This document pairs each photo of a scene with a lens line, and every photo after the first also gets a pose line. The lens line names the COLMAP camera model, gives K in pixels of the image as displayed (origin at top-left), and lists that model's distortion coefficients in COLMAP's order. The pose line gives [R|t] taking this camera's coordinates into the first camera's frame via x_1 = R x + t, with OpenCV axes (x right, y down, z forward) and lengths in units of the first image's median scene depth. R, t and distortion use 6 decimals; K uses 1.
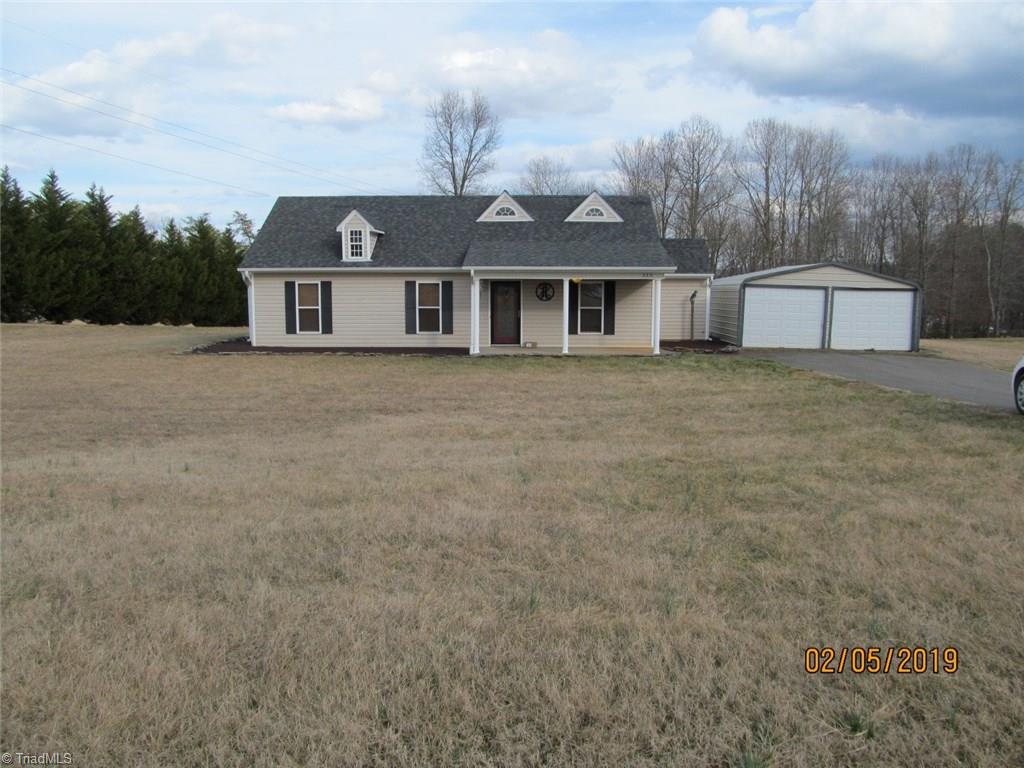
lens RADIAL K [[849.9, 0, 506.3], [0, 849.9, 368.7], [0, 0, 1]] dist [-0.050286, 0.008185]
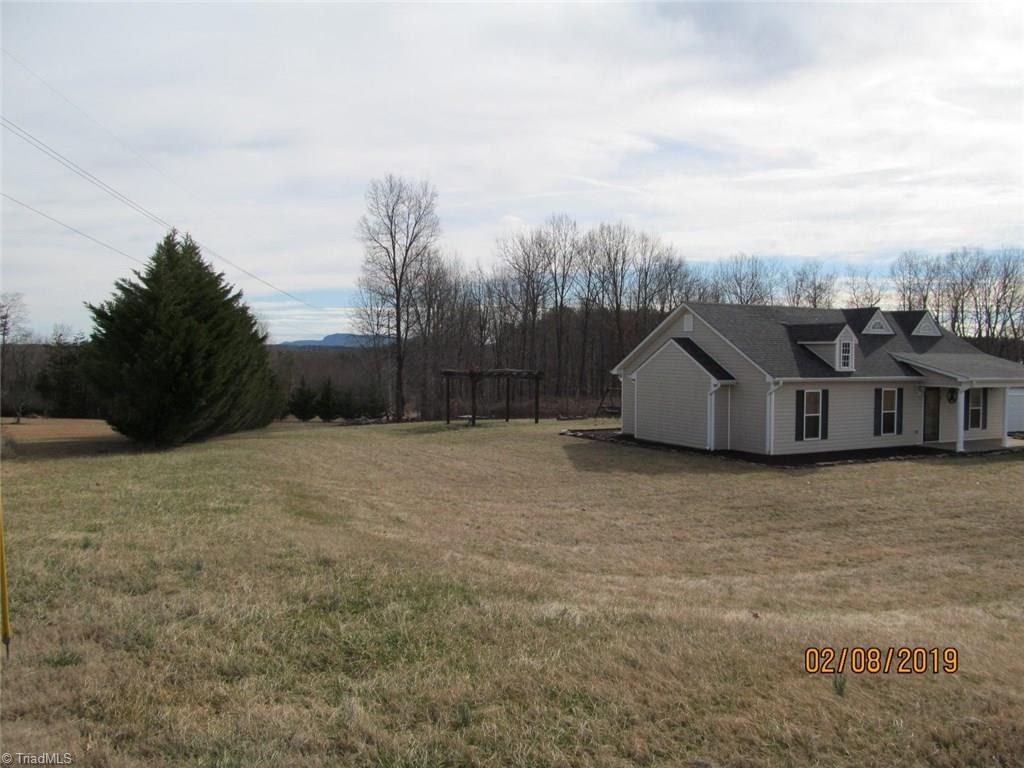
lens RADIAL K [[849.9, 0, 506.3], [0, 849.9, 368.7], [0, 0, 1]] dist [-0.050286, 0.008185]
pose [[0.868835, -0.002130, 0.495097, -1.074271], [0.045761, 0.996056, -0.076021, -0.066818], [-0.492982, 0.088706, 0.865505, 0.278711]]
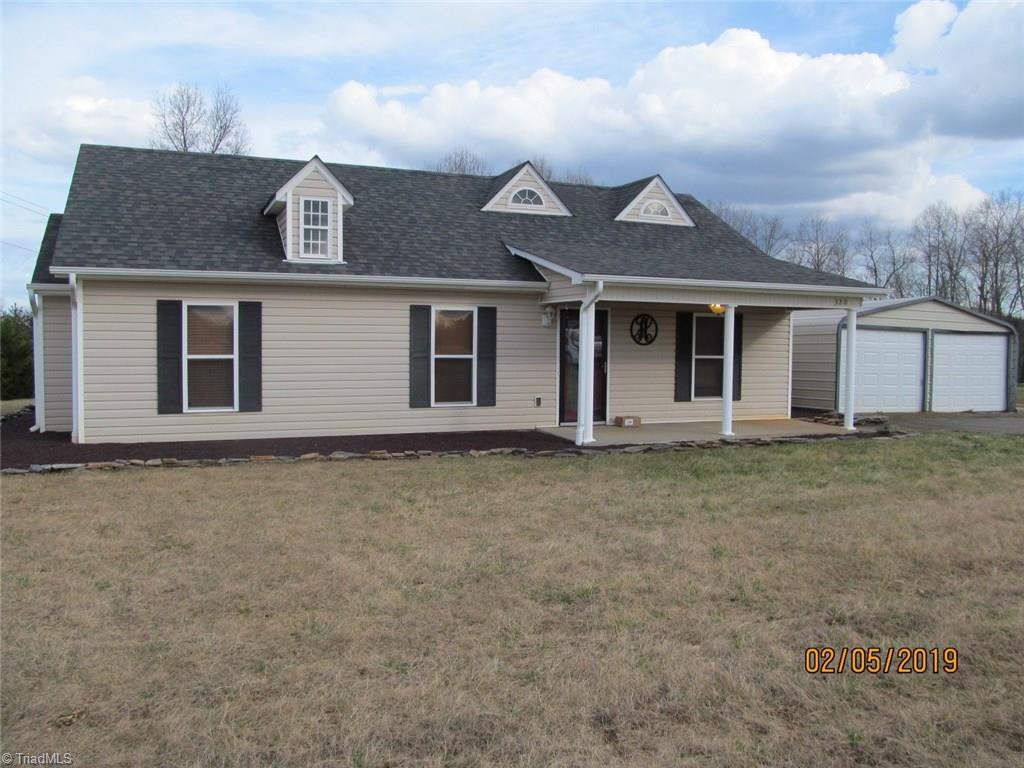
lens RADIAL K [[849.9, 0, 506.3], [0, 849.9, 368.7], [0, 0, 1]] dist [-0.050286, 0.008185]
pose [[0.912618, -0.006499, 0.408761, -0.274860], [0.036849, 0.997111, -0.066419, -0.028144], [-0.407149, 0.075678, 0.910221, 0.504800]]
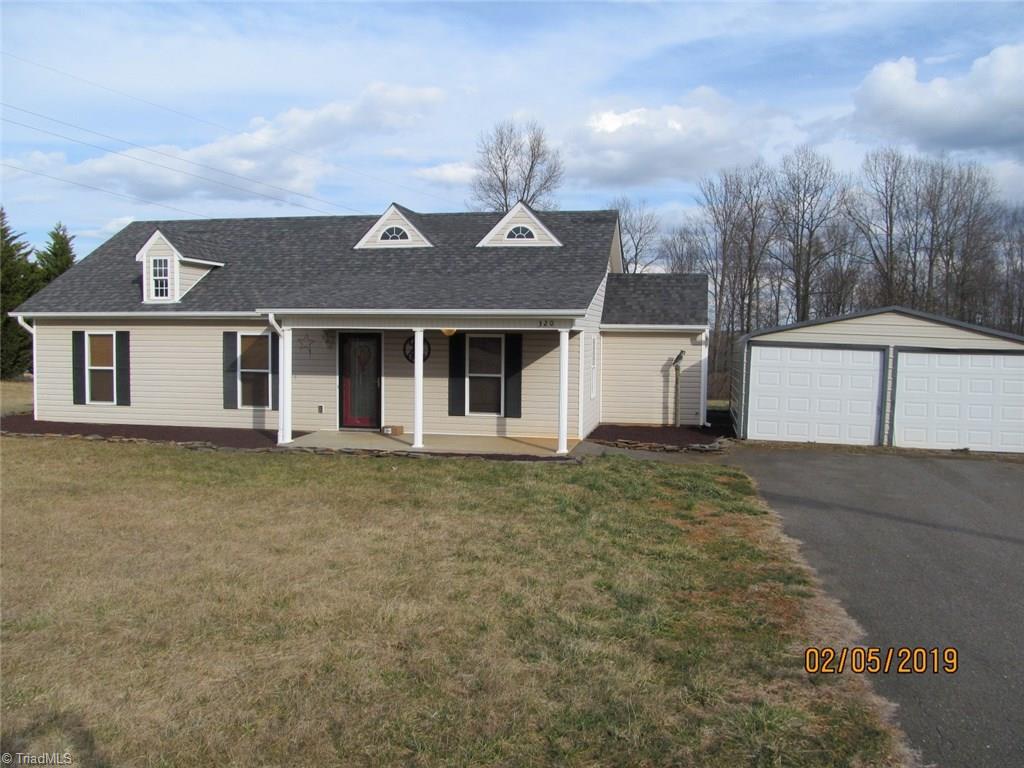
lens RADIAL K [[849.9, 0, 506.3], [0, 849.9, 368.7], [0, 0, 1]] dist [-0.050286, 0.008185]
pose [[0.984247, 0.015312, -0.176137, 0.226507], [-0.027151, 0.997516, -0.065004, -0.034680], [0.174704, 0.068763, 0.982217, 0.364587]]
